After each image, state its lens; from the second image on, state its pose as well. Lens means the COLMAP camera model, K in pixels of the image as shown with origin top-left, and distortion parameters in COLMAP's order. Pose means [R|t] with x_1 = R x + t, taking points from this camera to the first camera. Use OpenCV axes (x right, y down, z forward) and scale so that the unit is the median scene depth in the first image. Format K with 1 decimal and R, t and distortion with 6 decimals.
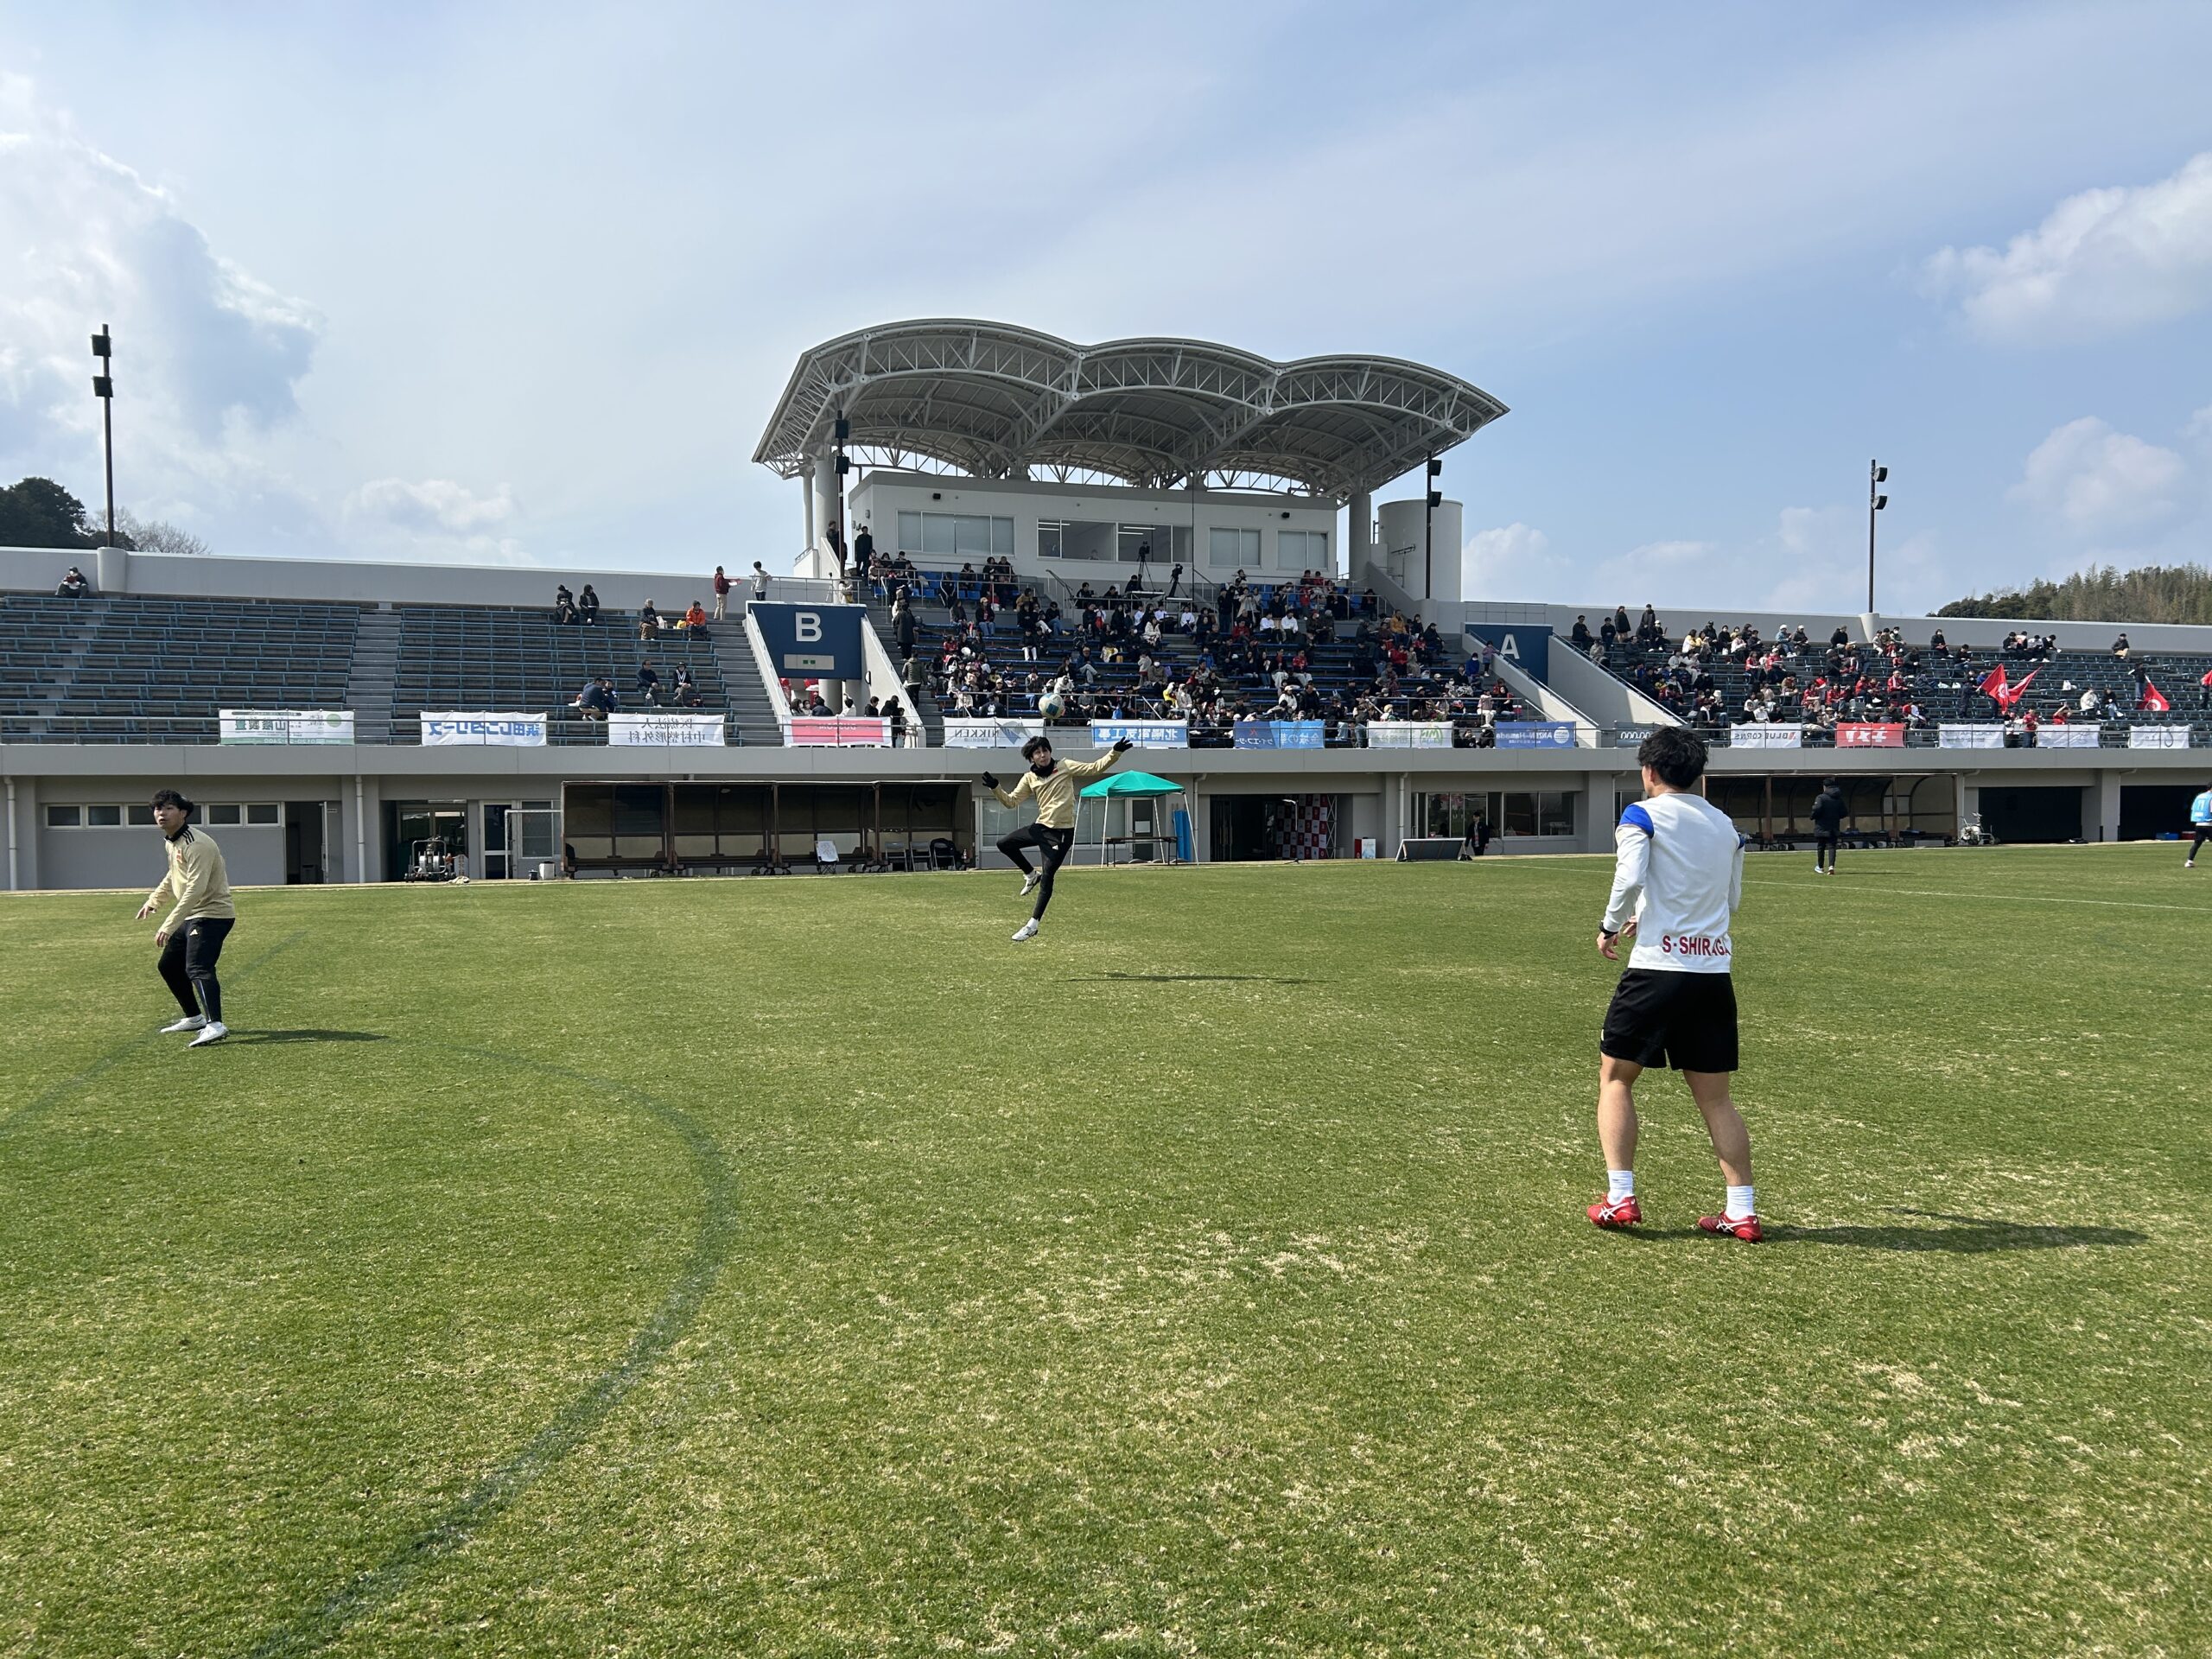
lens RADIAL K [[1658.9, 0, 1099.5], [0, 1658.9, 871.3], [0, 0, 1]] dist [0.054097, -0.046375]
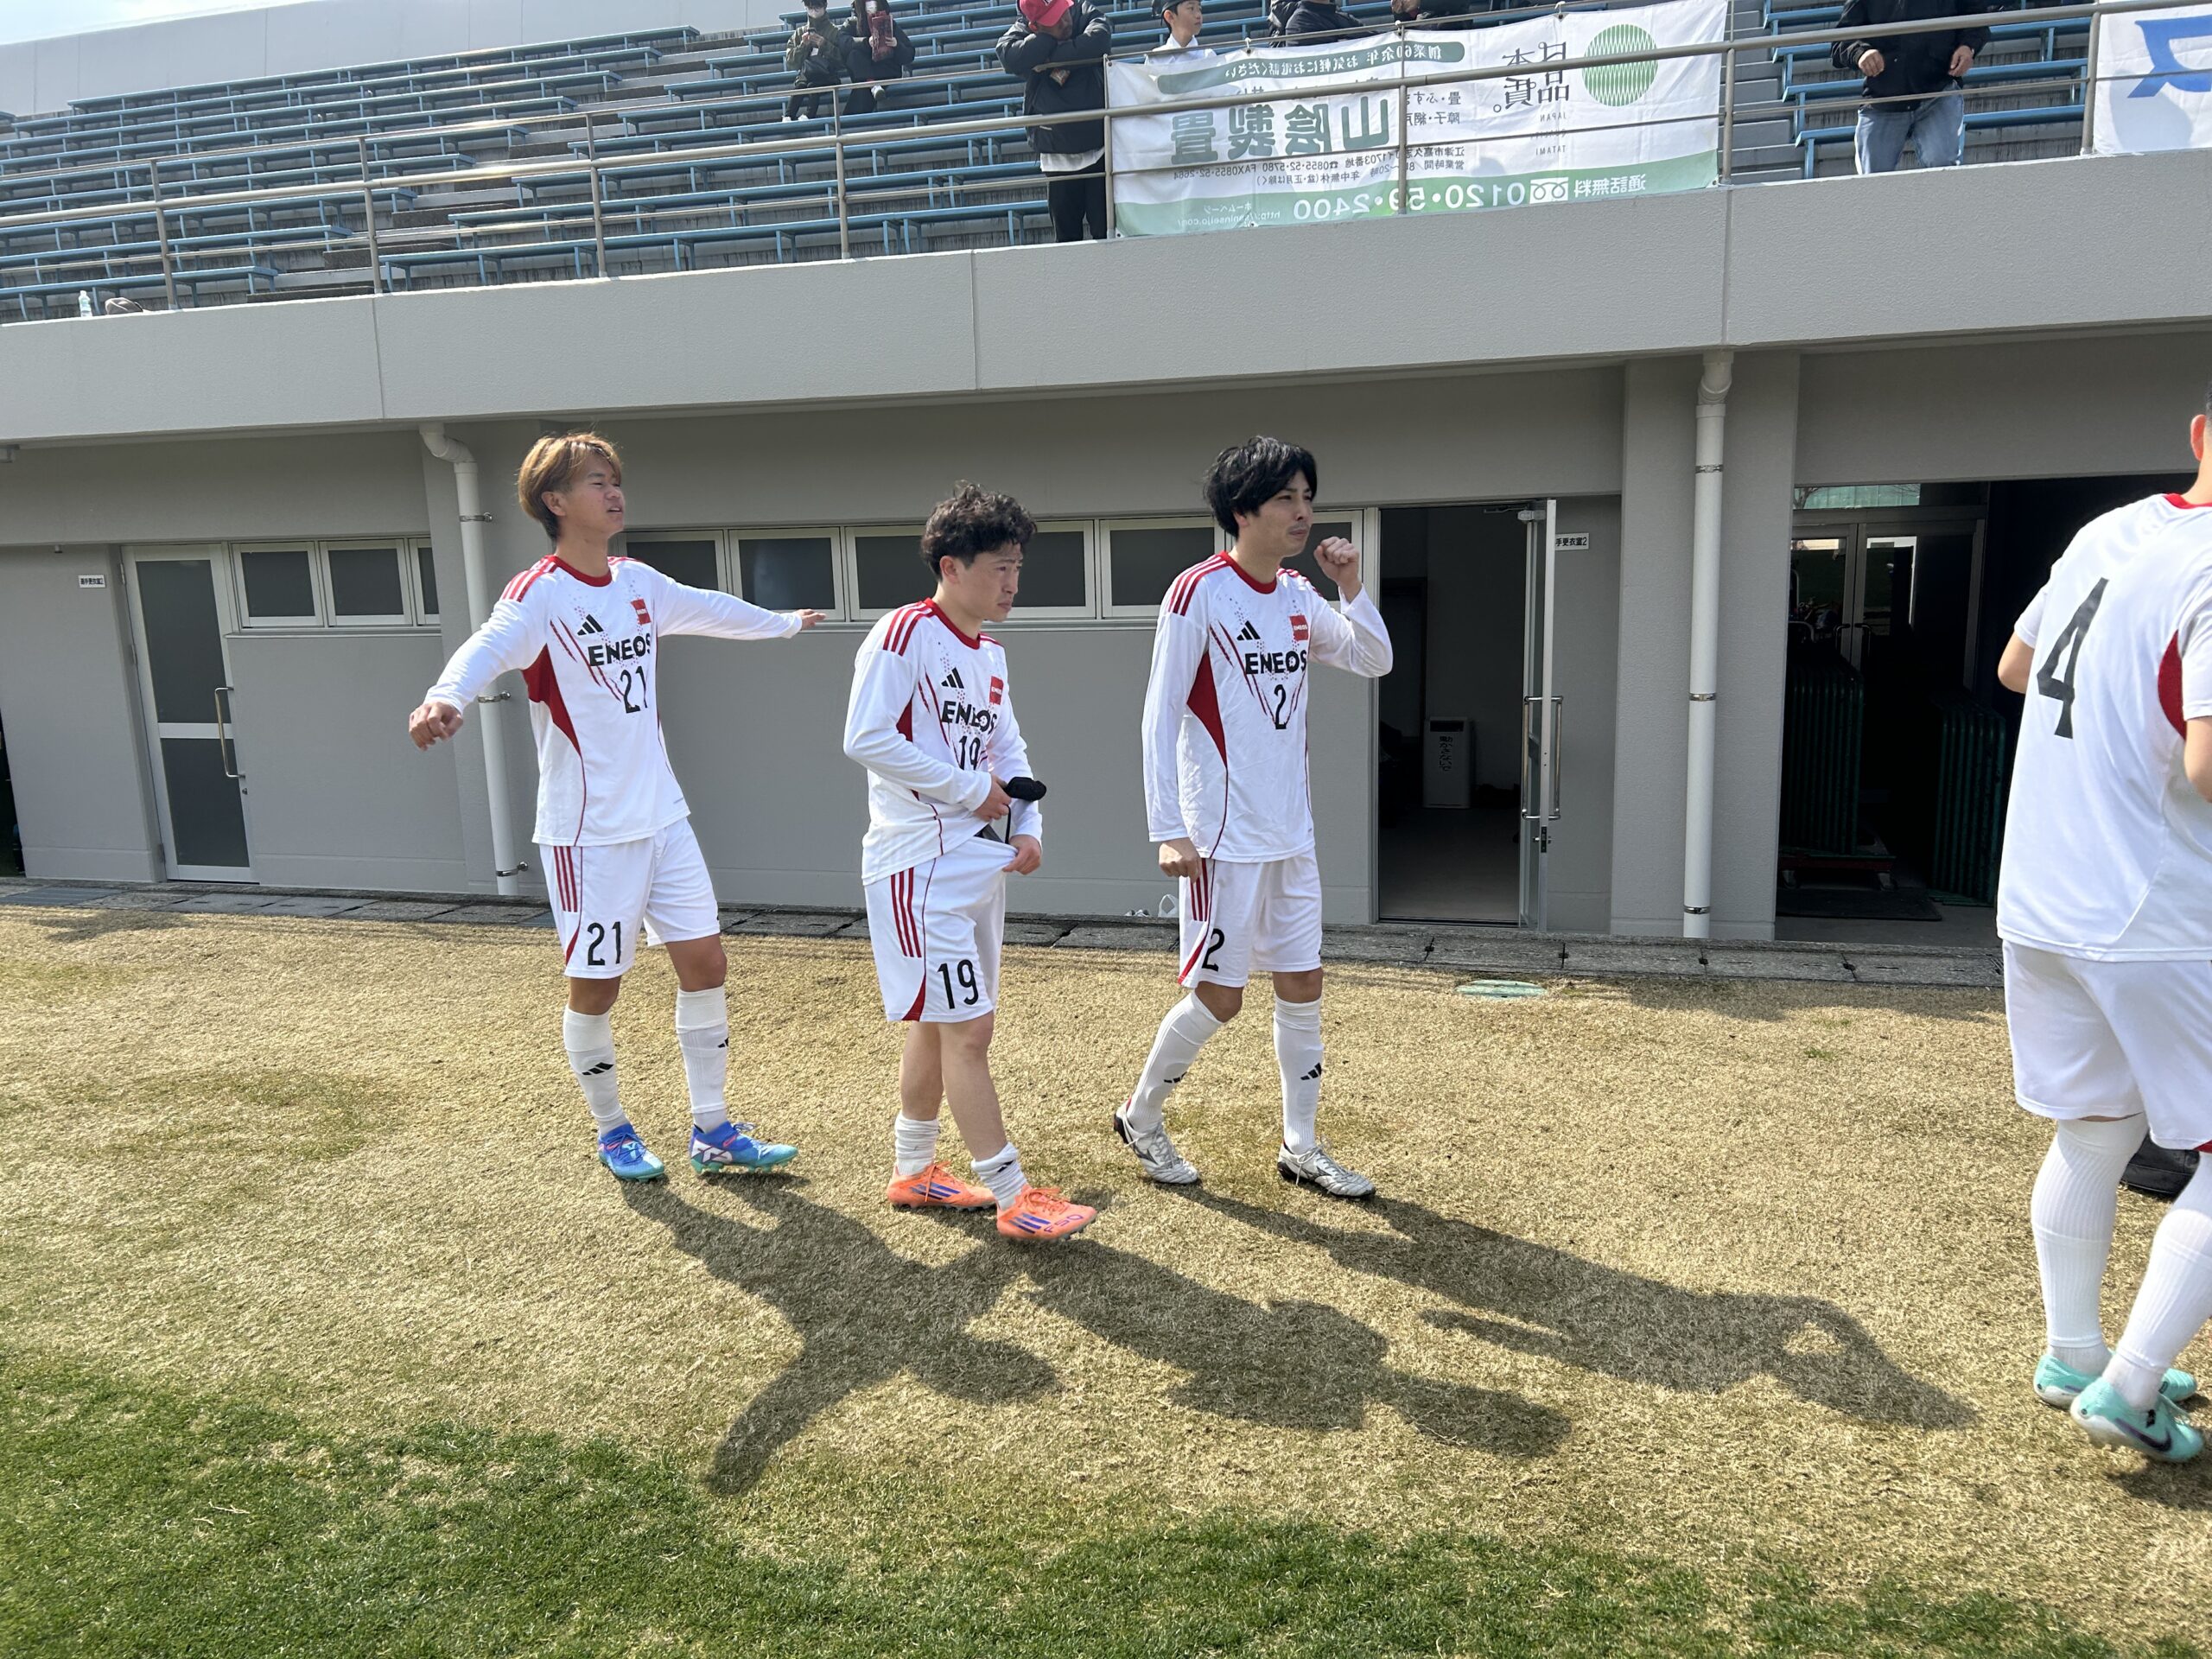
lens RADIAL K [[1652.5, 0, 1106.0], [0, 1652.5, 829.5], [0, 0, 1]] dist [-0.017456, 0.040986]
pose [[0.816622, 0.086227, -0.570695, -0.336333], [-0.004804, 0.989759, 0.142670, -0.025790], [0.577153, -0.113766, 0.808673, 0.693645]]
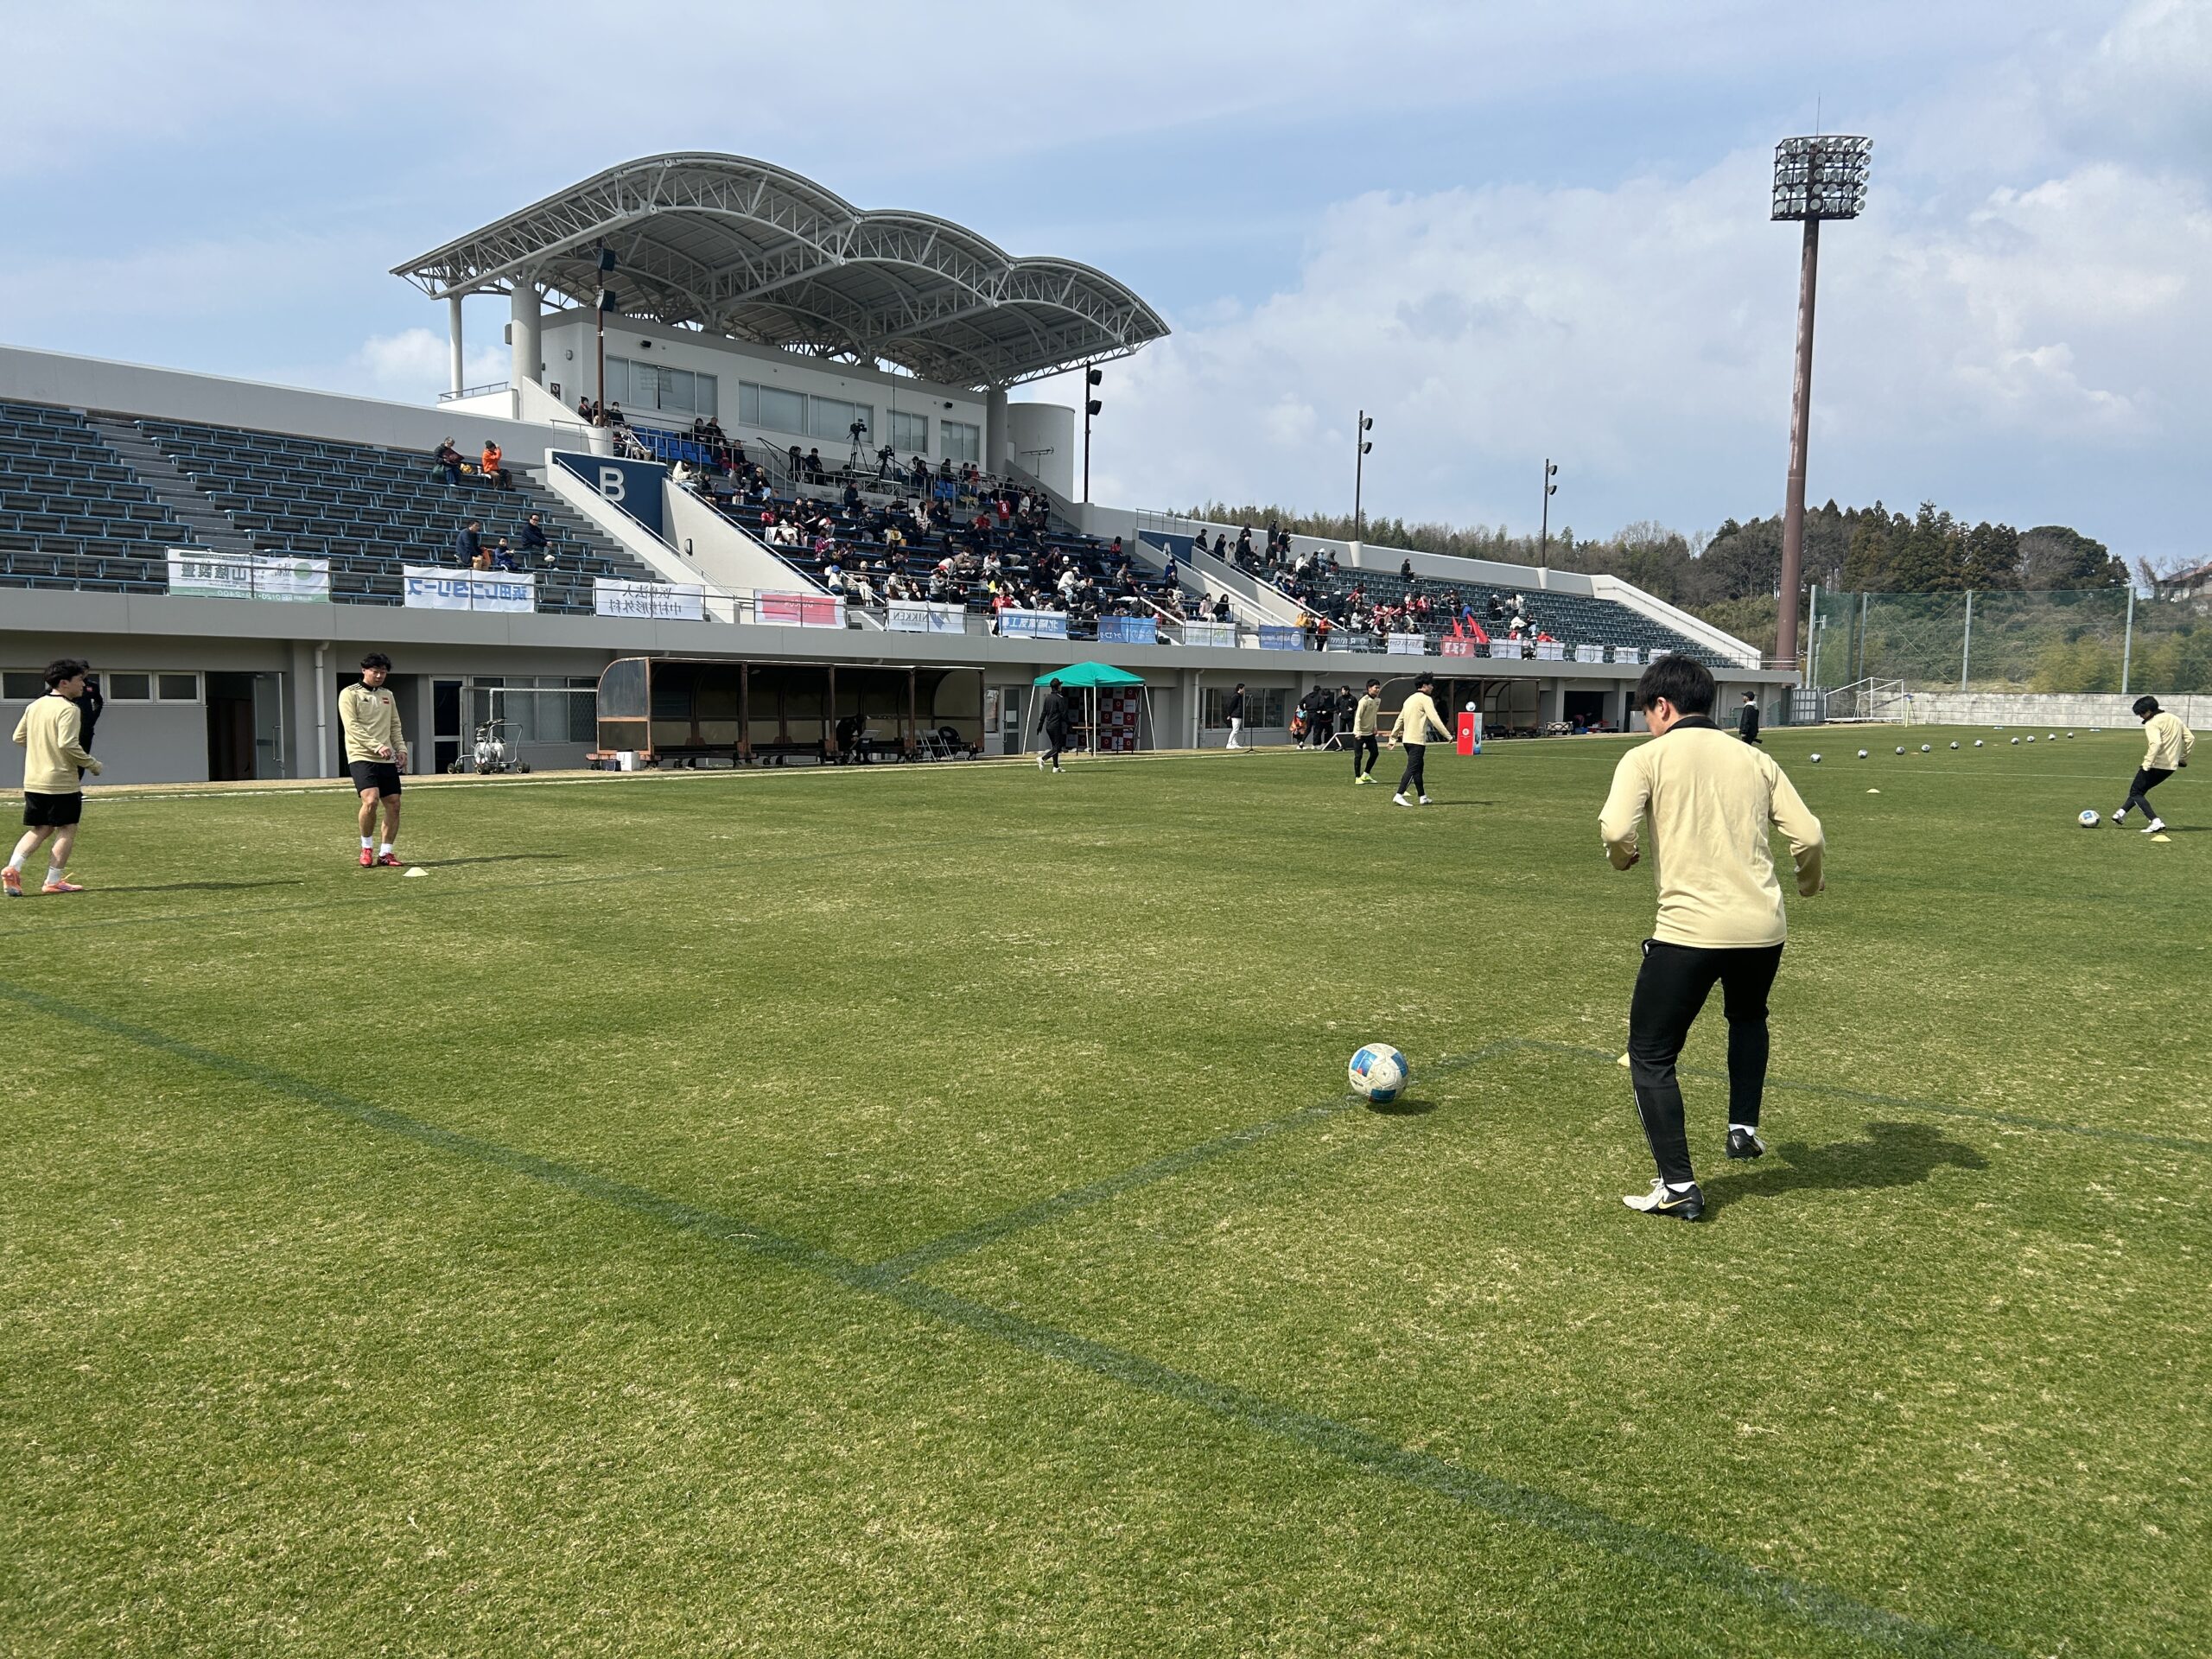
lens RADIAL K [[1679.1, 0, 1106.0], [0, 1679.1, 829.5], [0, 0, 1]] dist [0.074082, -0.098602]
pose [[0.852910, -0.023898, 0.521511, -0.478373], [0.001859, 0.999084, 0.042742, -0.001606], [-0.522055, -0.035485, 0.852173, 0.100936]]
